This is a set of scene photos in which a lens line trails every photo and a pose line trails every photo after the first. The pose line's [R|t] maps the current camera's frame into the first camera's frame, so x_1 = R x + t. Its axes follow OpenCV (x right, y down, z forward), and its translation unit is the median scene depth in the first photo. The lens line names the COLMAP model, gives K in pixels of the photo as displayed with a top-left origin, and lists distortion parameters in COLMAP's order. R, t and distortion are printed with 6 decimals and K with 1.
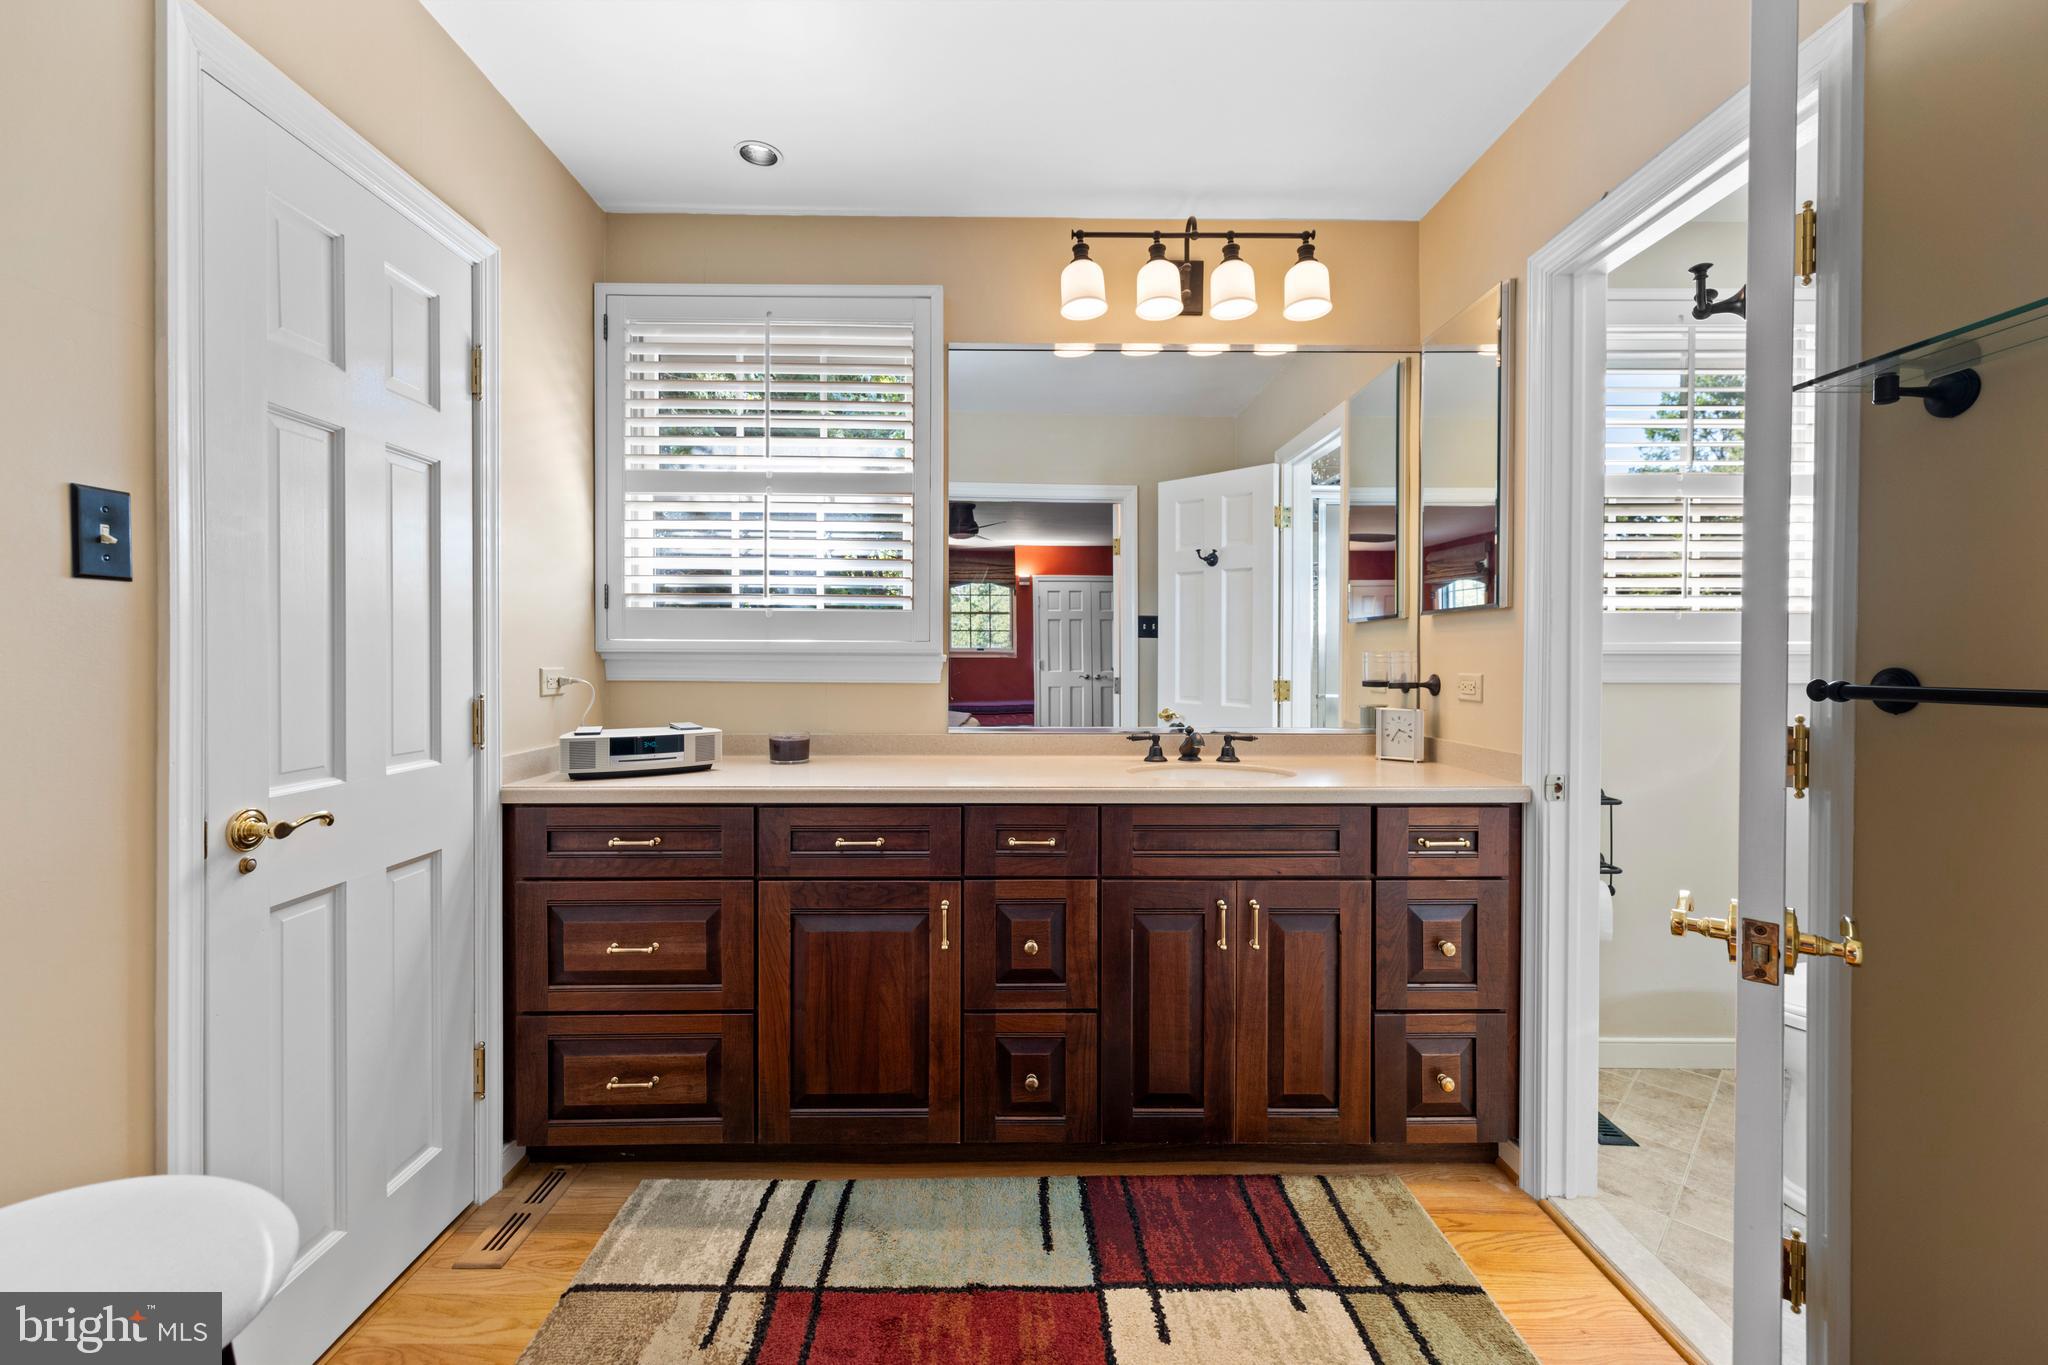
lens RADIAL K [[860.7, 0, 1031.4], [0, 860.7, 678.3], [0, 0, 1]] dist [0.007904, -0.000681]
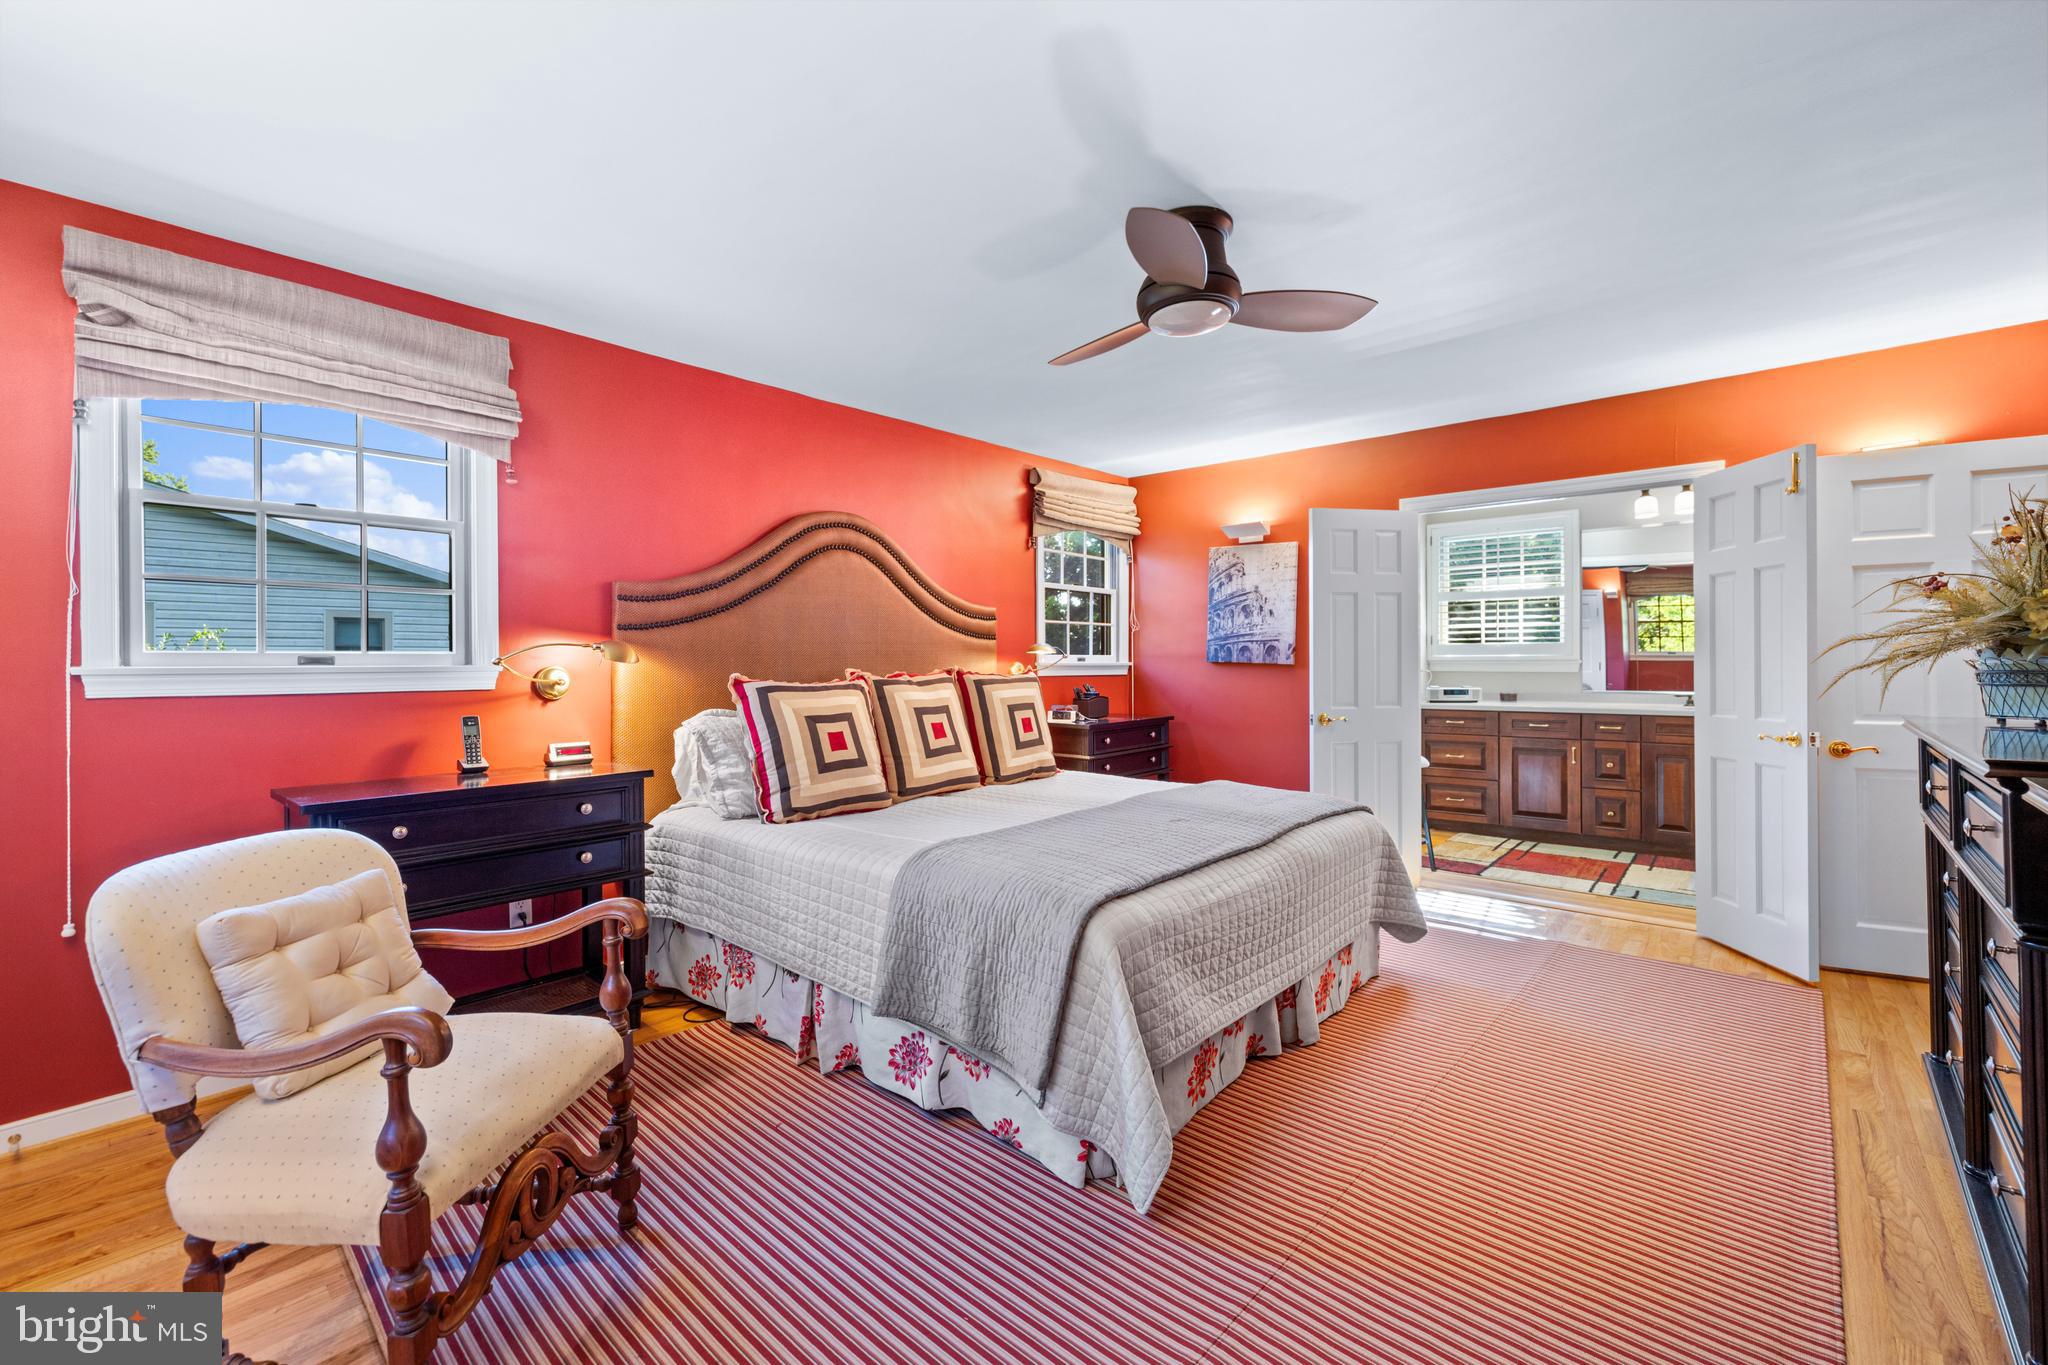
lens RADIAL K [[860.7, 0, 1016.1], [0, 860.7, 669.1], [0, 0, 1]] dist [0.007904, -0.000681]
pose [[0.735995, -0.001024, -0.676986, 0.471551], [-0.004080, 0.999974, -0.005947, 0.023106], [0.676975, 0.007139, 0.735971, -2.326163]]
